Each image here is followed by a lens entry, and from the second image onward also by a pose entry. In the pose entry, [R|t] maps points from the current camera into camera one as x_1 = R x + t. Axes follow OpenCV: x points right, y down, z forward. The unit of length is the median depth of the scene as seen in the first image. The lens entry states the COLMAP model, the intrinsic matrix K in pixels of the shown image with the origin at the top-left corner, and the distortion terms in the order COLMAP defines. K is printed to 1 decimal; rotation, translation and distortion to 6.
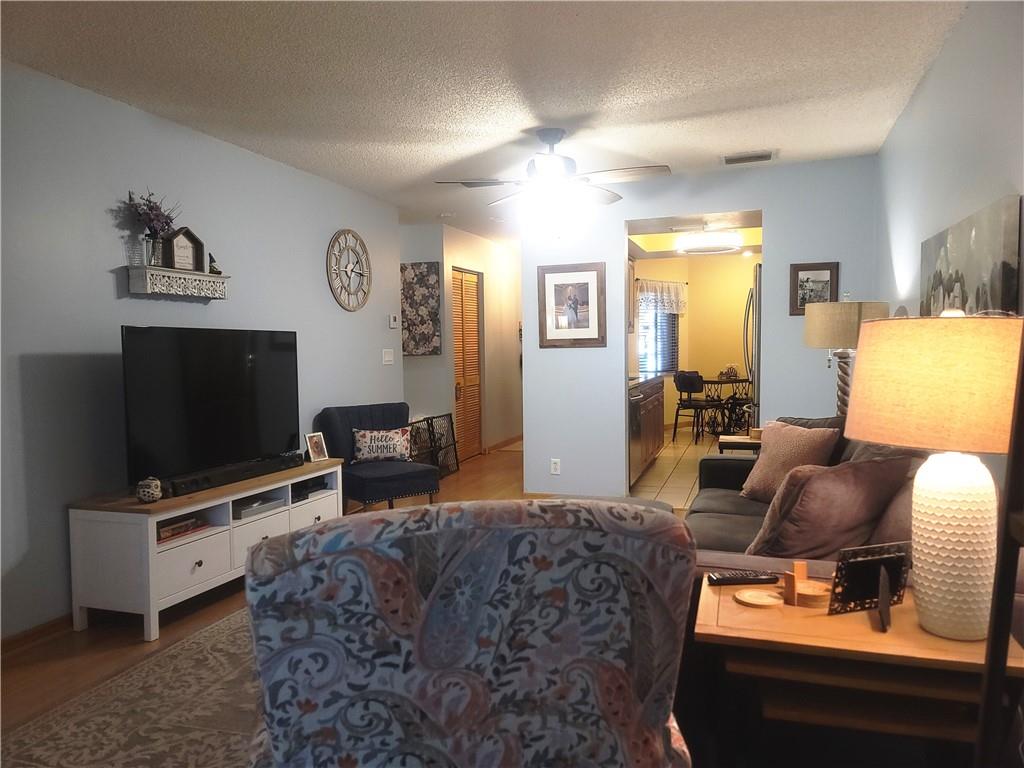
lens RADIAL K [[739.0, 0, 515.5], [0, 739.0, 387.2], [0, 0, 1]] dist [0.067093, -0.049584]
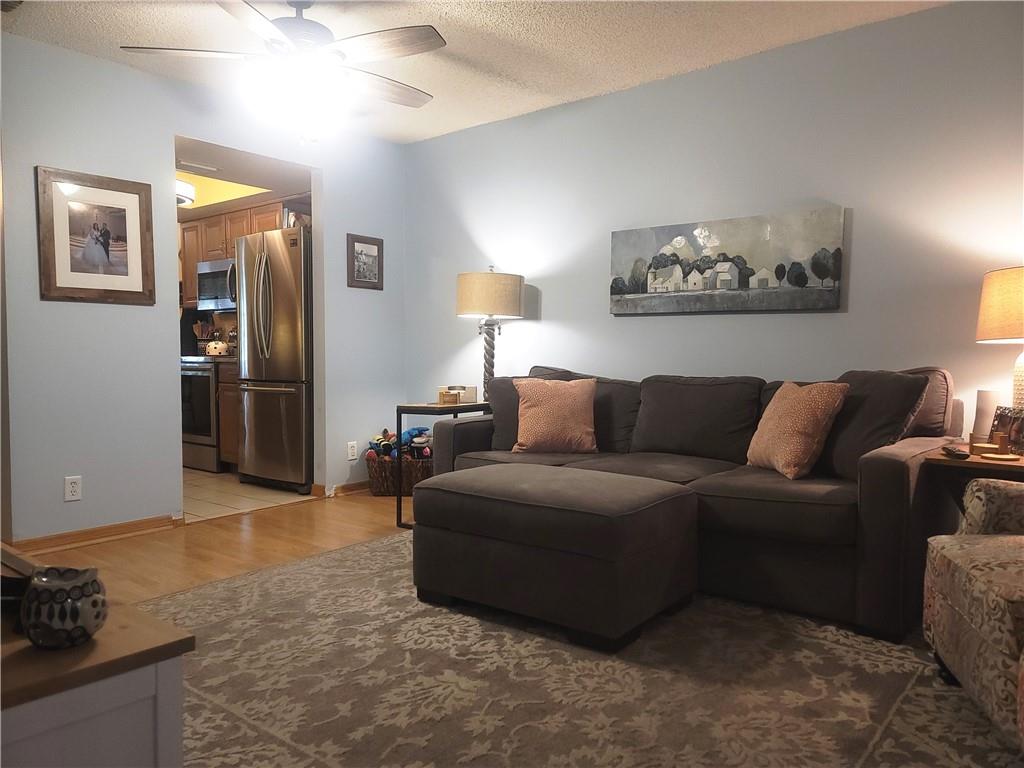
lens RADIAL K [[739.0, 0, 523.9], [0, 739.0, 385.9], [0, 0, 1]] dist [0.067093, -0.049584]
pose [[0.355687, -0.024818, 0.934276, -0.446967], [0.044081, 0.998980, 0.009755, 0.032856], [-0.933565, 0.037714, 0.356418, 0.440970]]
